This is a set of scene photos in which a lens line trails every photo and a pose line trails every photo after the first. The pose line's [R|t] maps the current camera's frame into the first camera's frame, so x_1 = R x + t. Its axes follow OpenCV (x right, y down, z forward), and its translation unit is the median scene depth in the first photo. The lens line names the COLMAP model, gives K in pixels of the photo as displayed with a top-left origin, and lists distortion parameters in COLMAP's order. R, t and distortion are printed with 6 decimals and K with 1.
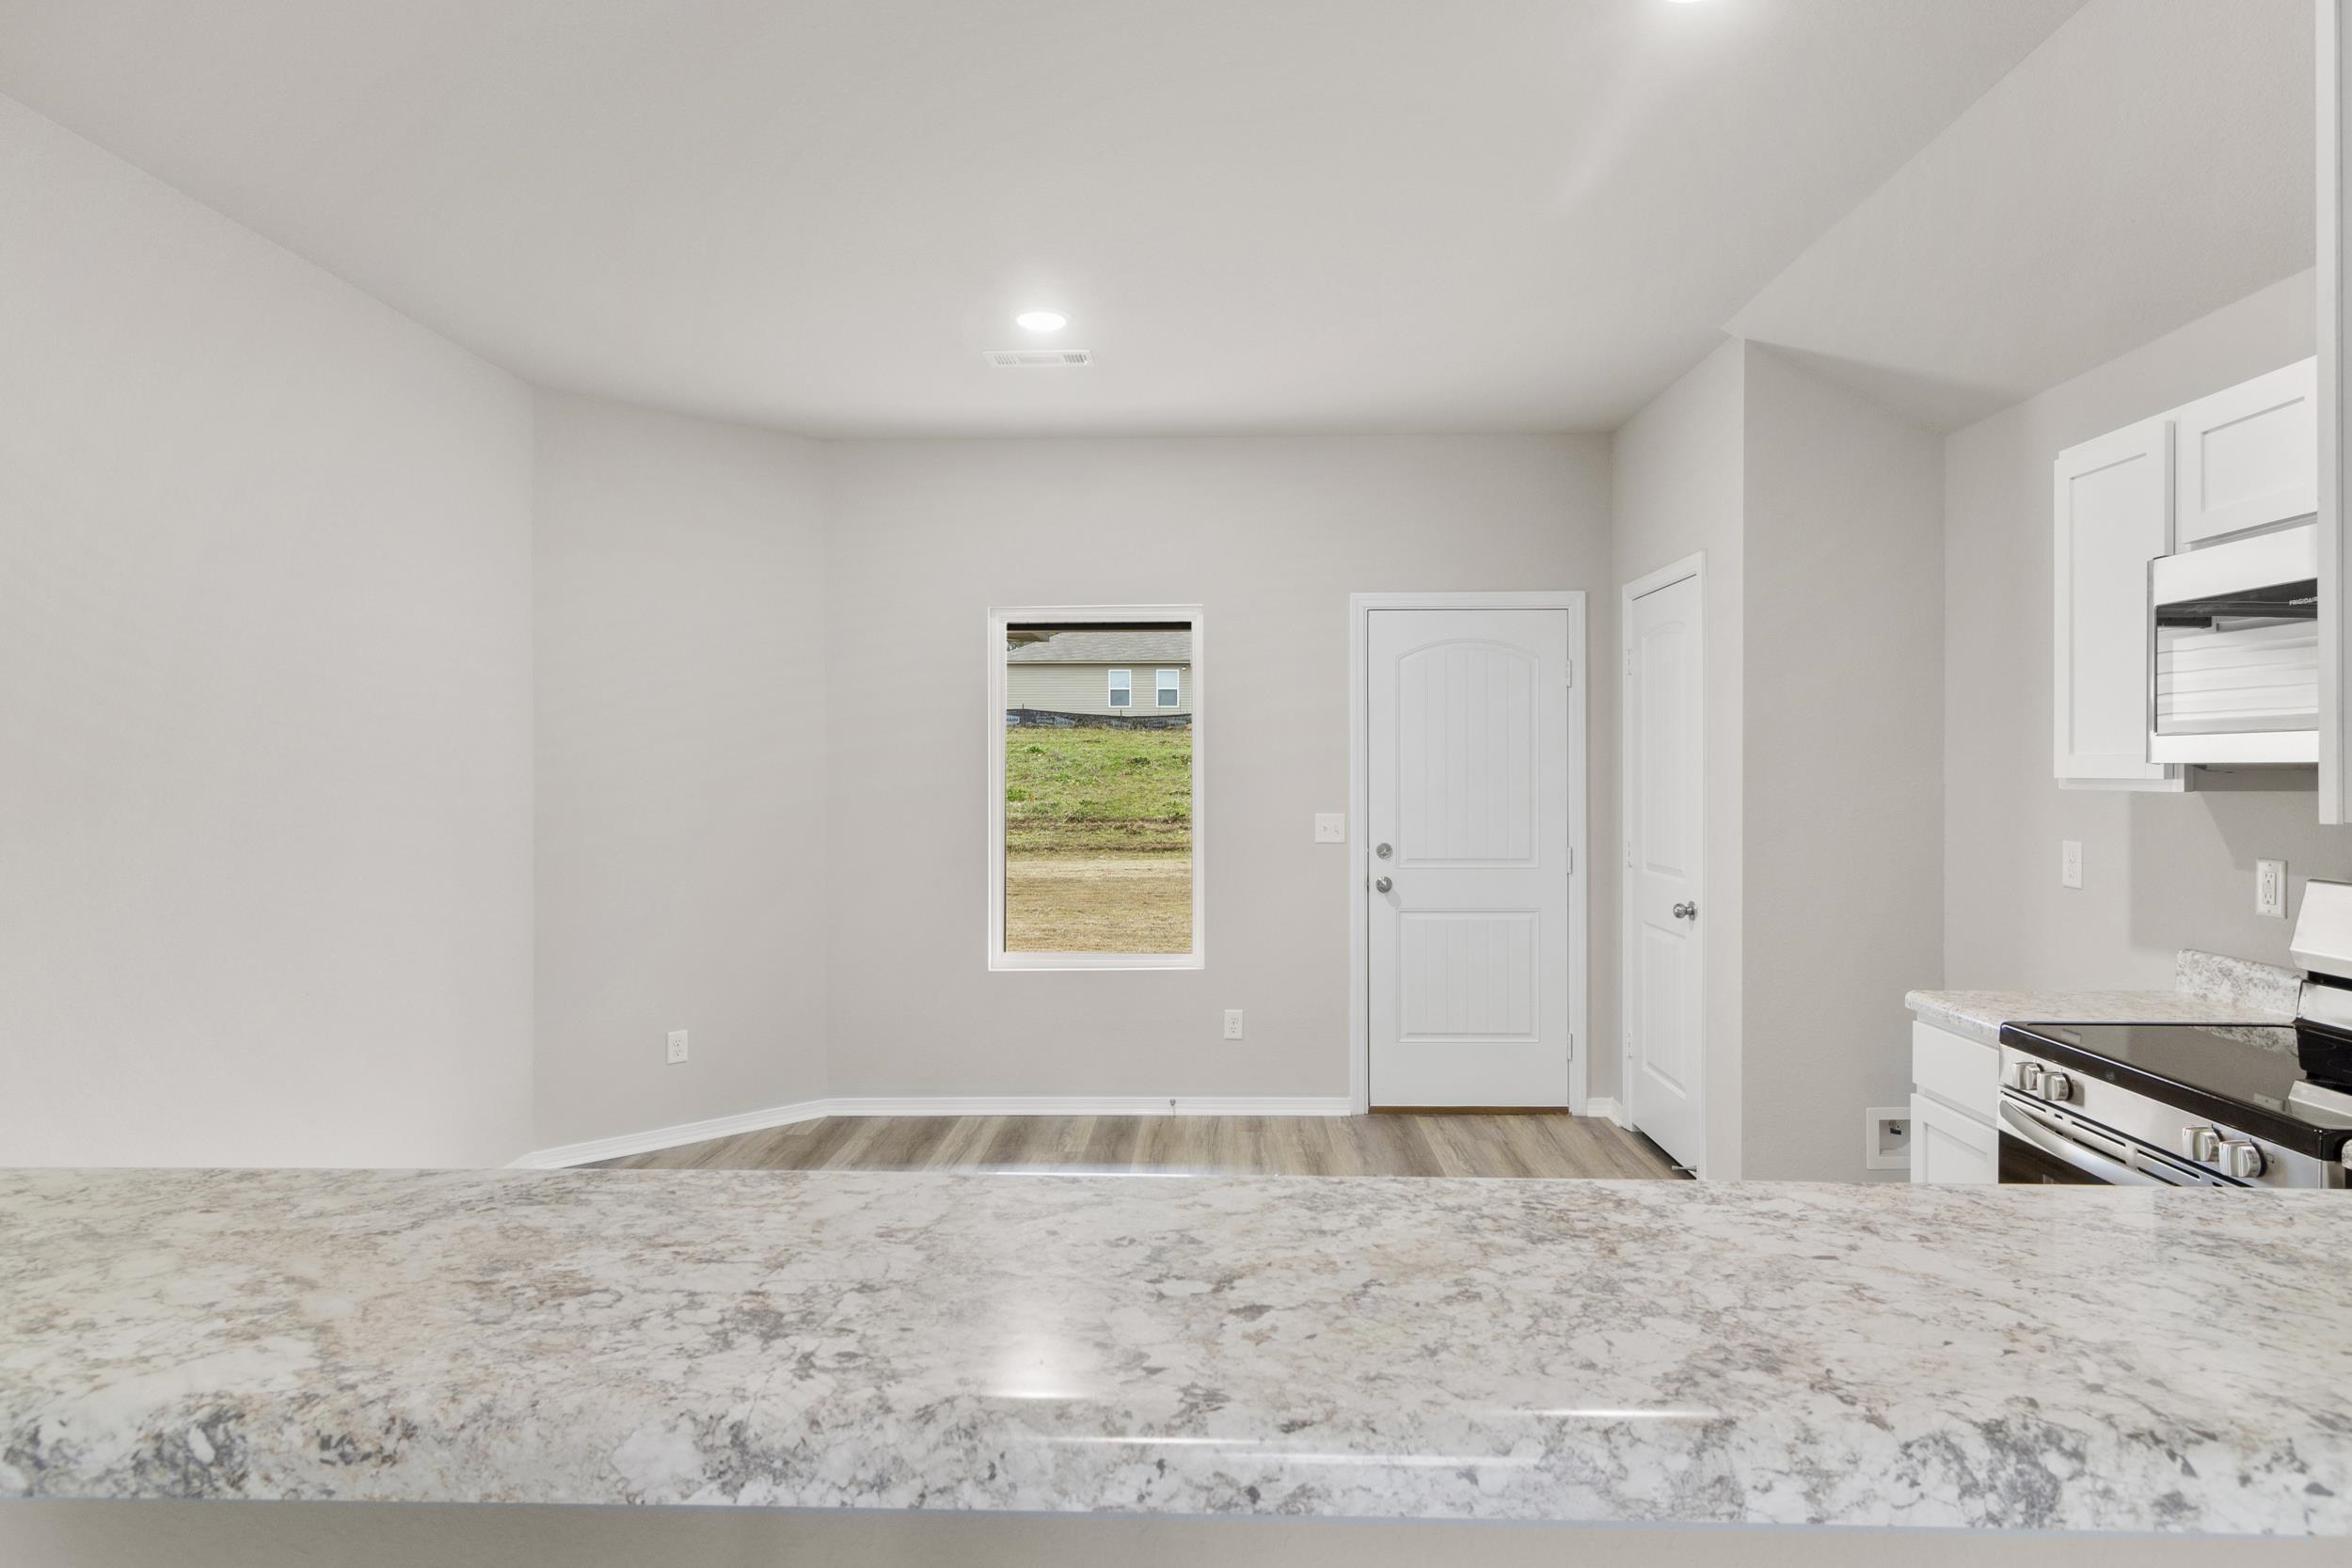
lens RADIAL K [[1272.2, 0, 1207.3], [0, 1272.2, 772.8], [0, 0, 1]] dist [-0.000117, 0.001298]
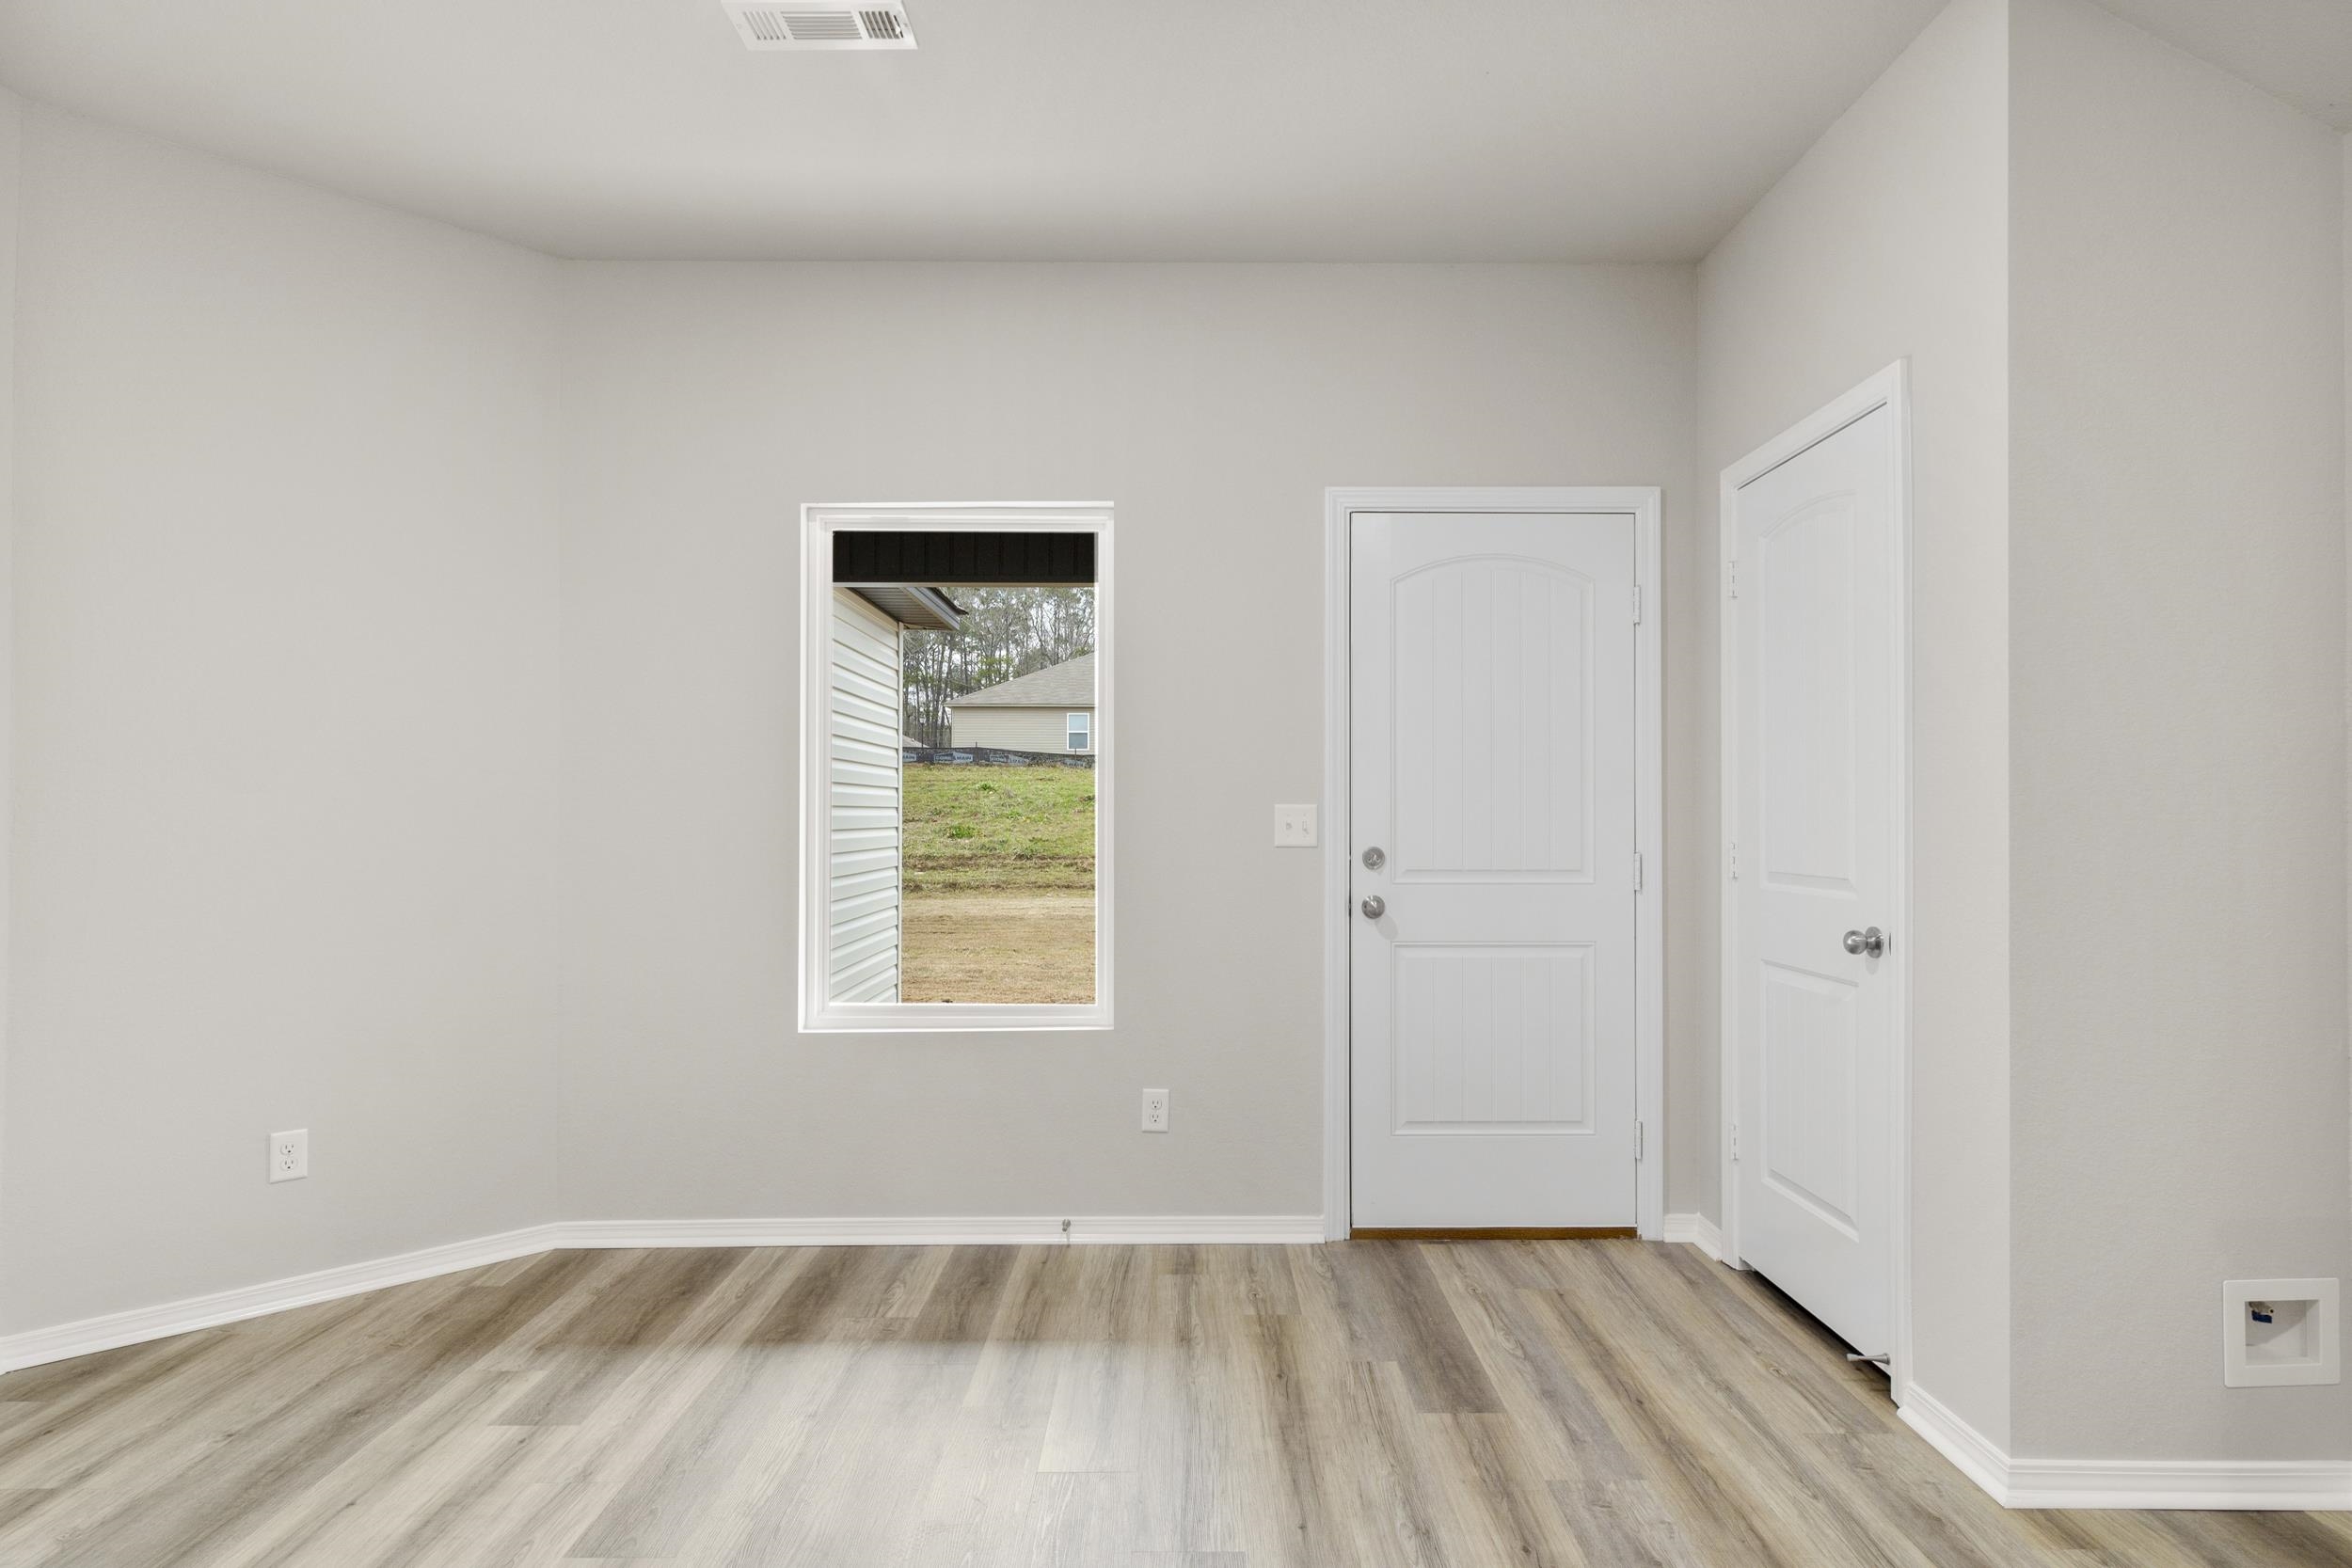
lens RADIAL K [[1272.2, 0, 1197.9], [0, 1272.2, 795.4], [0, 0, 1]] dist [-0.000117, 0.001298]
pose [[0.999546, 0.003075, 0.029963, 0.023212], [-0.002695, 0.999916, -0.012702, 0.036860], [-0.030000, 0.012615, 0.999470, 0.315765]]
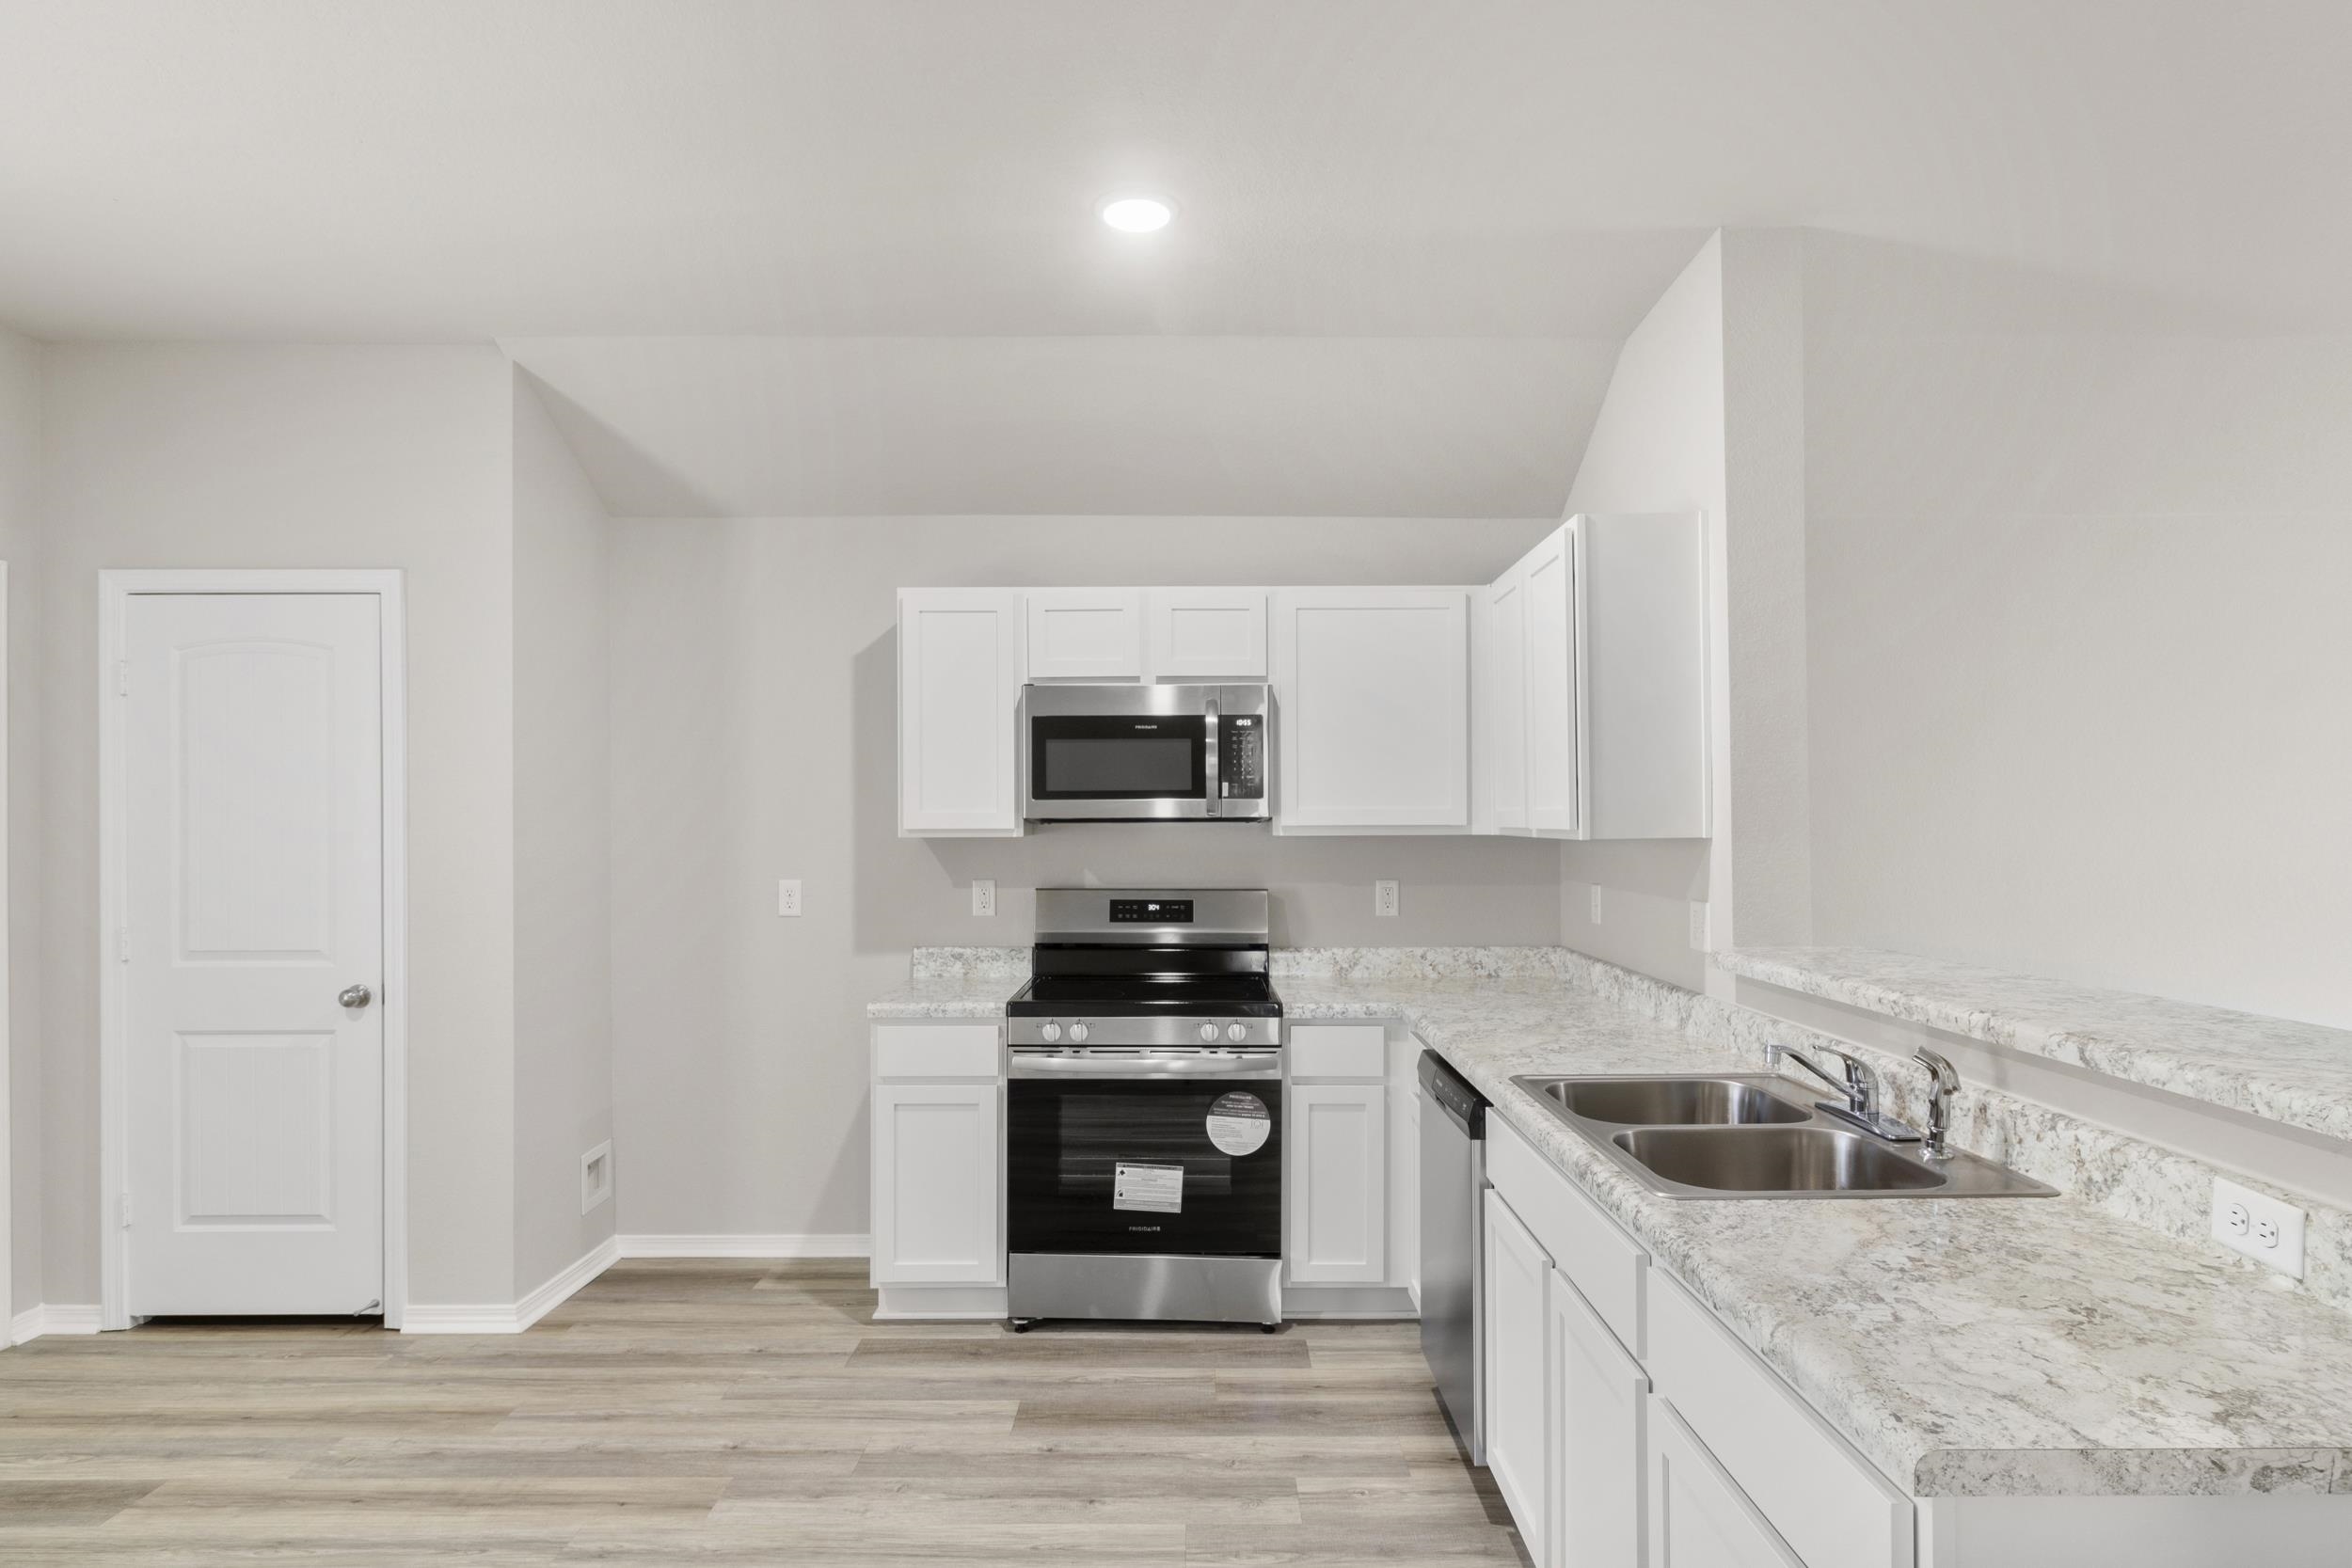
lens RADIAL K [[1272.2, 0, 1191.7], [0, 1272.2, 820.2], [0, 0, 1]] dist [-0.000117, 0.001298]
pose [[-0.020496, 0.000345, 0.999790, -0.382845], [0.007740, 0.999970, -0.000186, -0.002063], [-0.999760, 0.007734, -0.020498, 0.391216]]
